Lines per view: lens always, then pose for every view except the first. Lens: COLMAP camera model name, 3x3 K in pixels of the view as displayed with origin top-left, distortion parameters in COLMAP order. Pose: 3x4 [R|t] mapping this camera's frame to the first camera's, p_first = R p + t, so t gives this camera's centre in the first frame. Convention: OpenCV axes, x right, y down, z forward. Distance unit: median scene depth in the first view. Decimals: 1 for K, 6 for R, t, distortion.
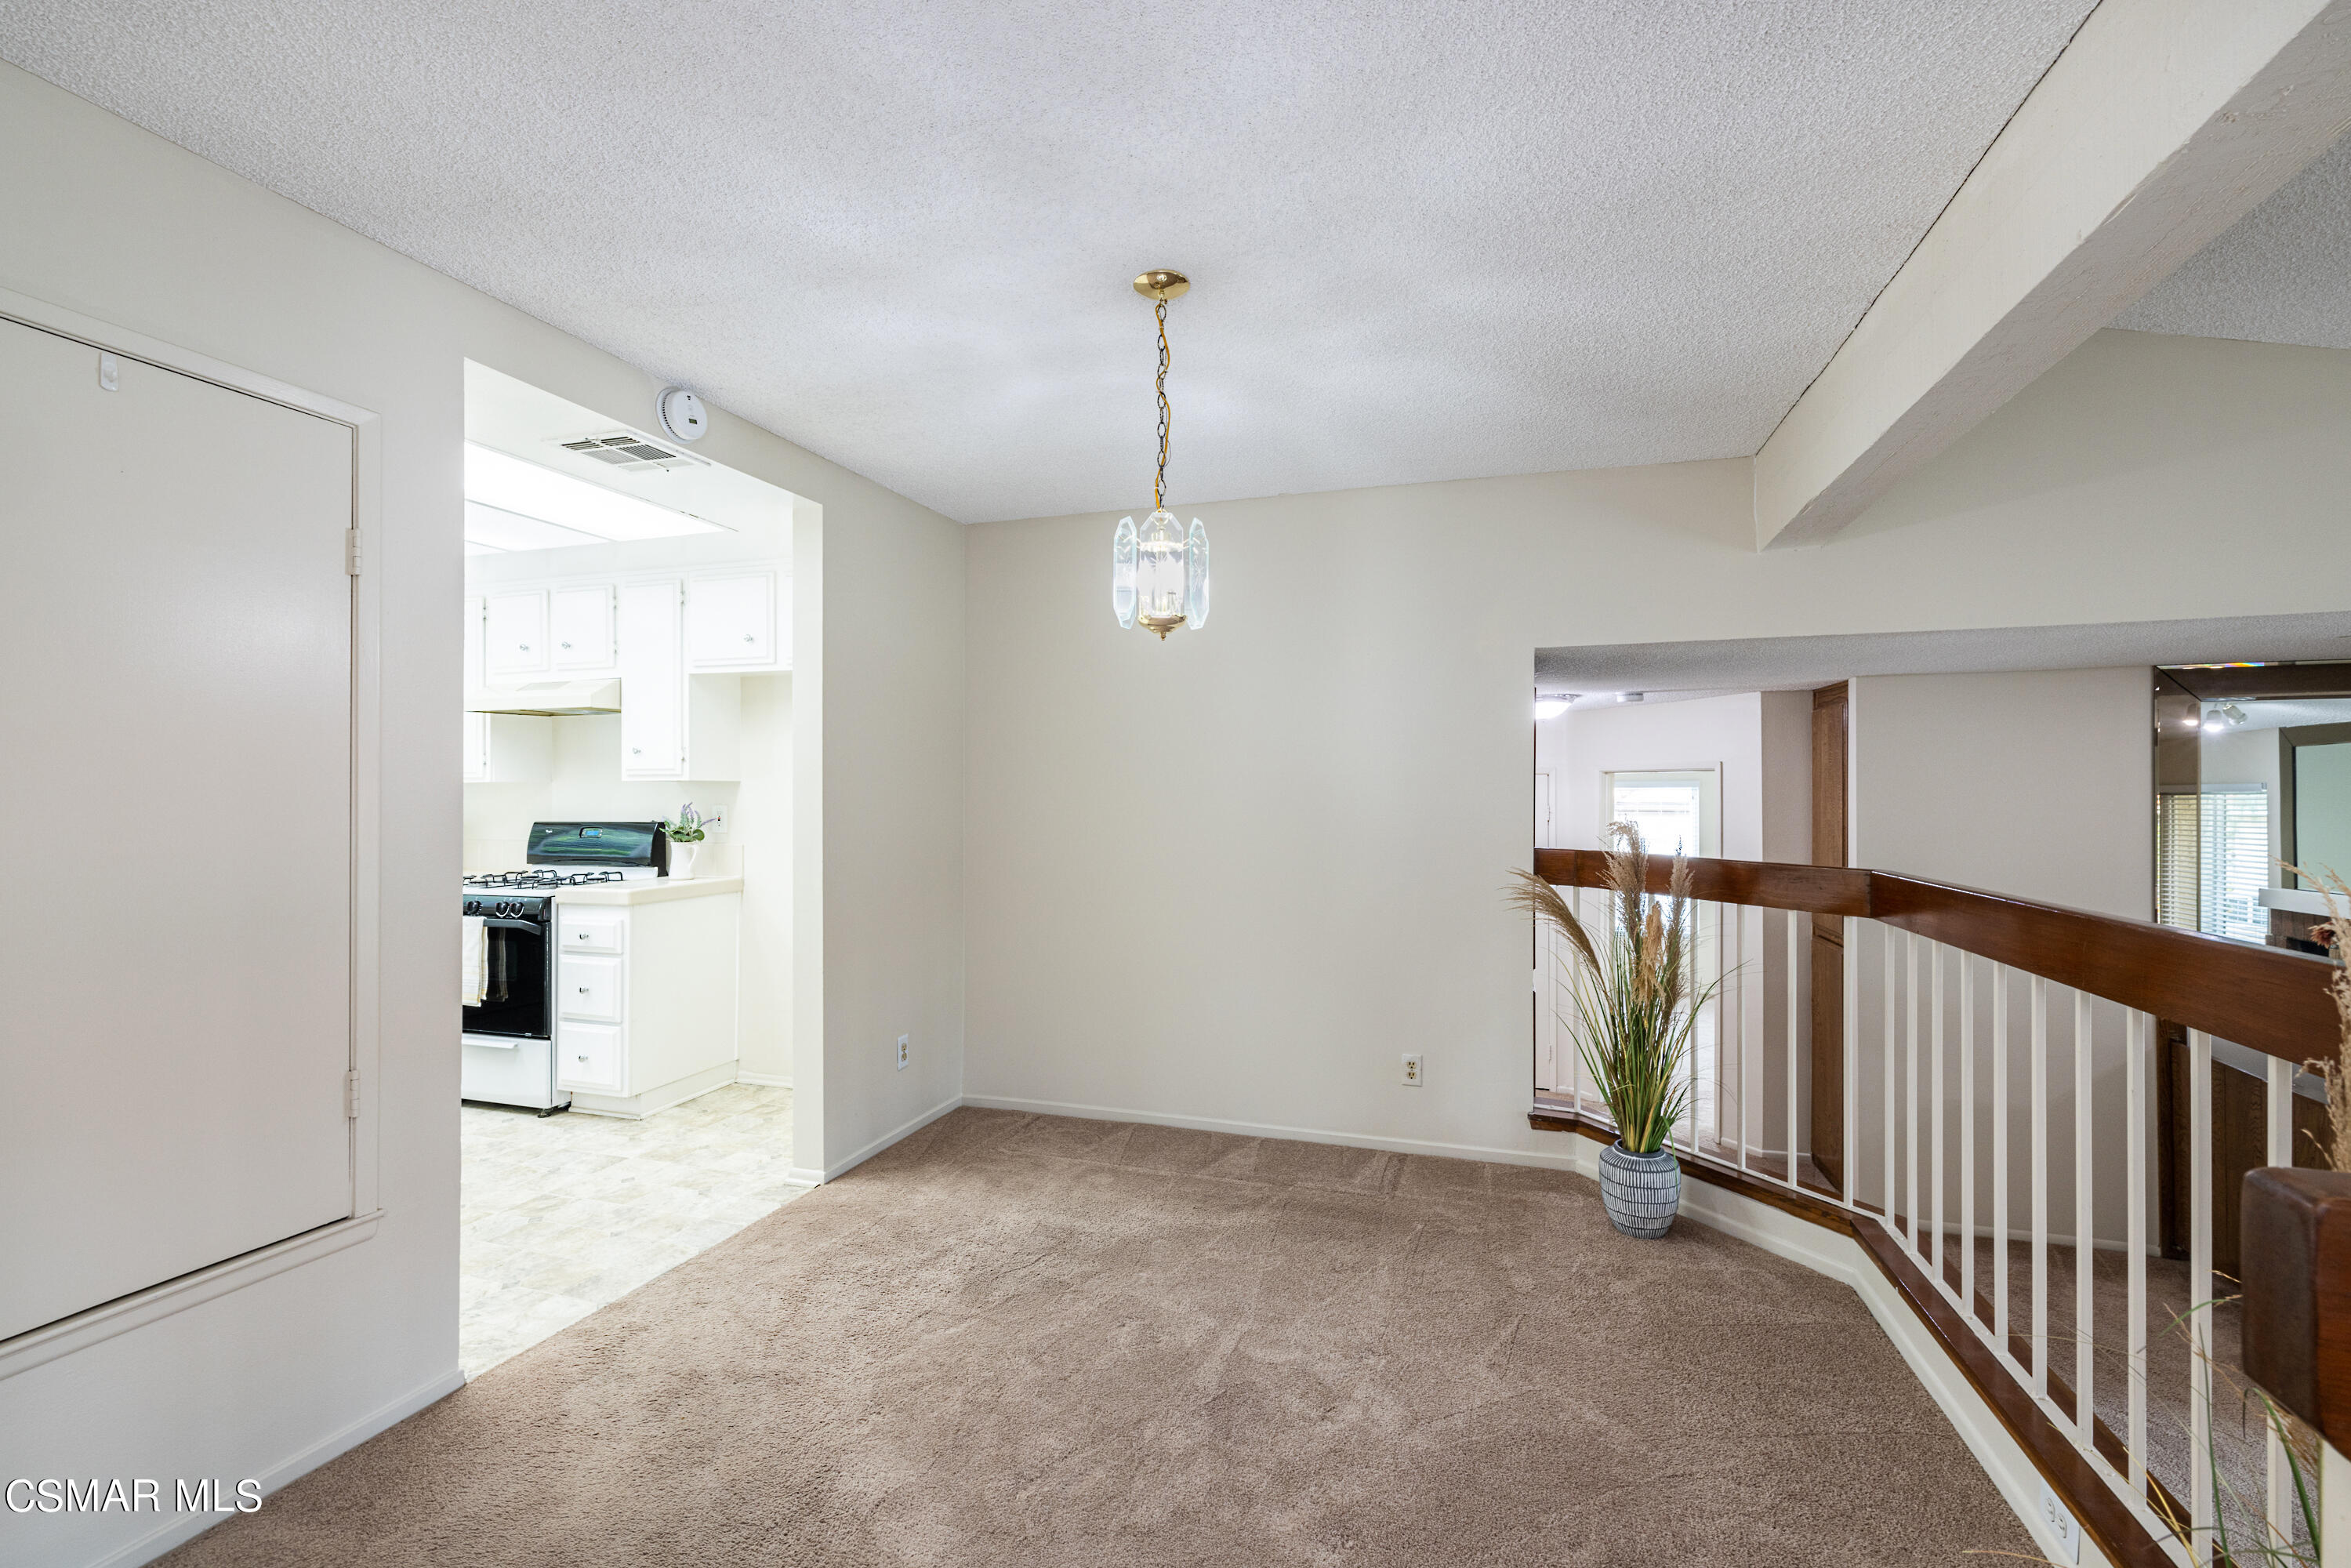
lens RADIAL K [[1012.9, 0, 1189.8], [0, 1012.9, 787.3], [0, 0, 1]] dist [-0.001467, 0.000526]
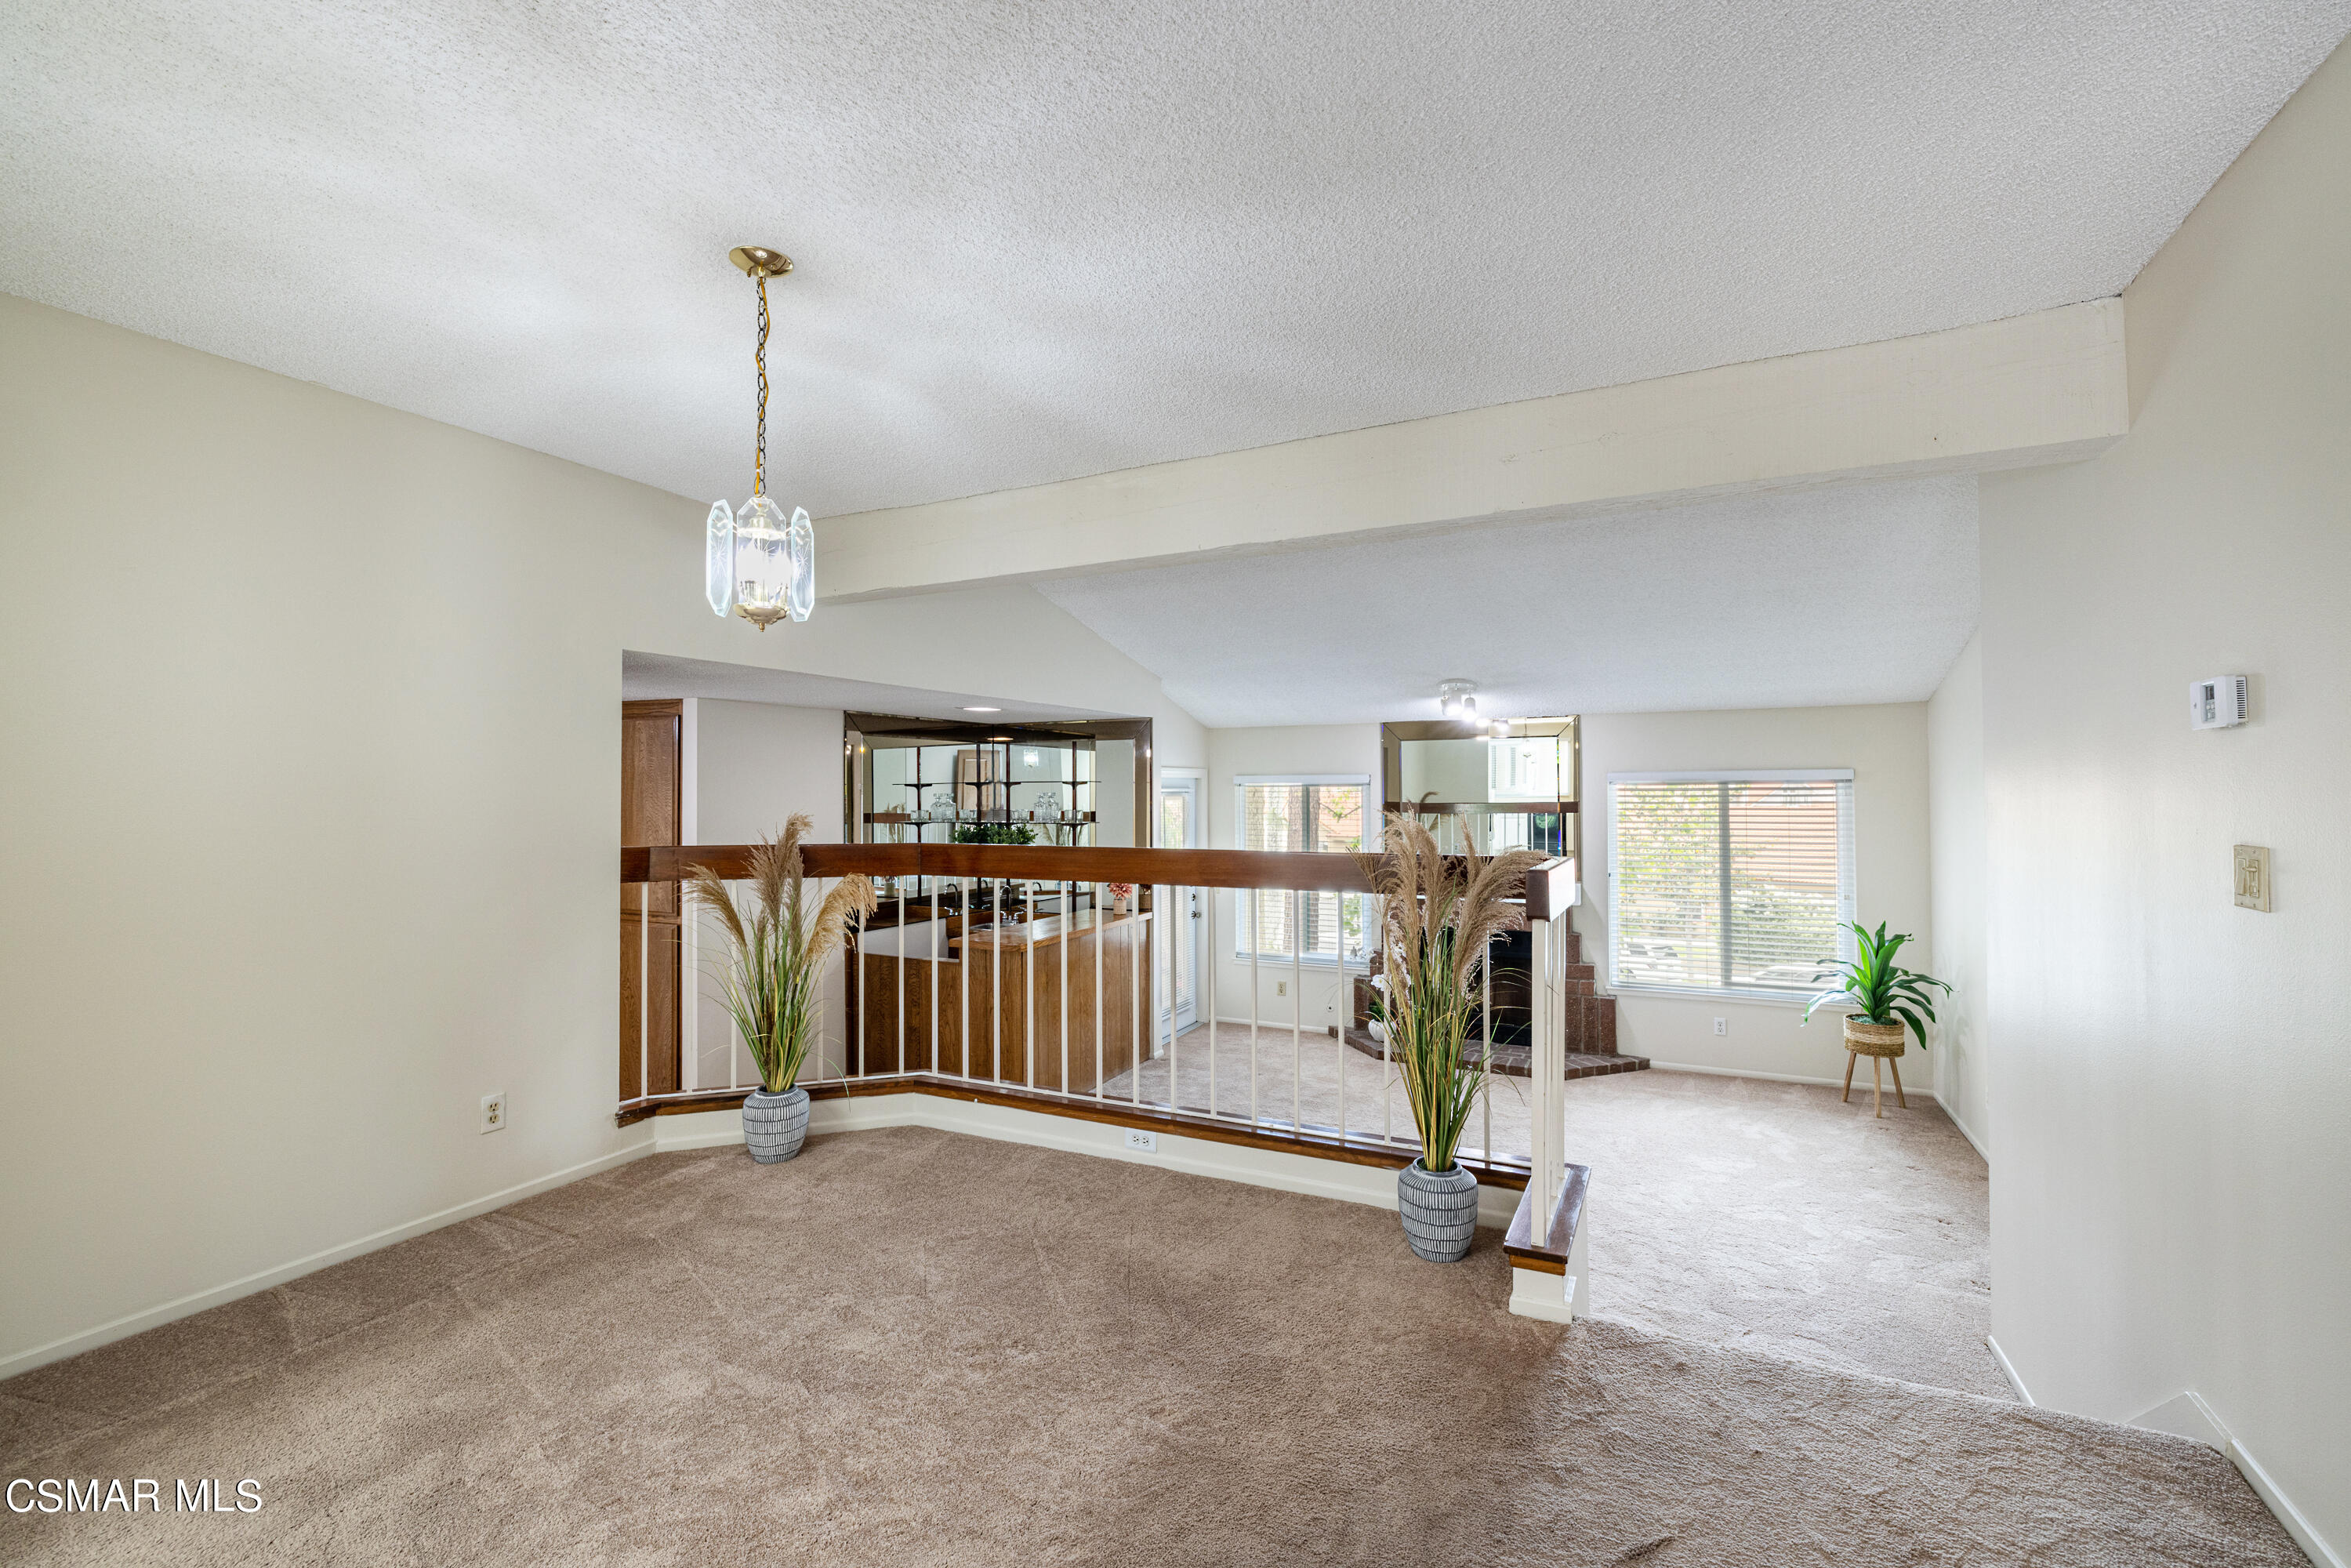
lens RADIAL K [[1012.9, 0, 1201.7], [0, 1012.9, 781.3], [0, 0, 1]] dist [-0.001467, 0.000526]
pose [[0.123262, 0.010748, 0.992316, -0.649834], [-0.003352, 0.999940, -0.010414, 0.002485], [-0.992369, -0.002043, 0.123290, 0.333843]]
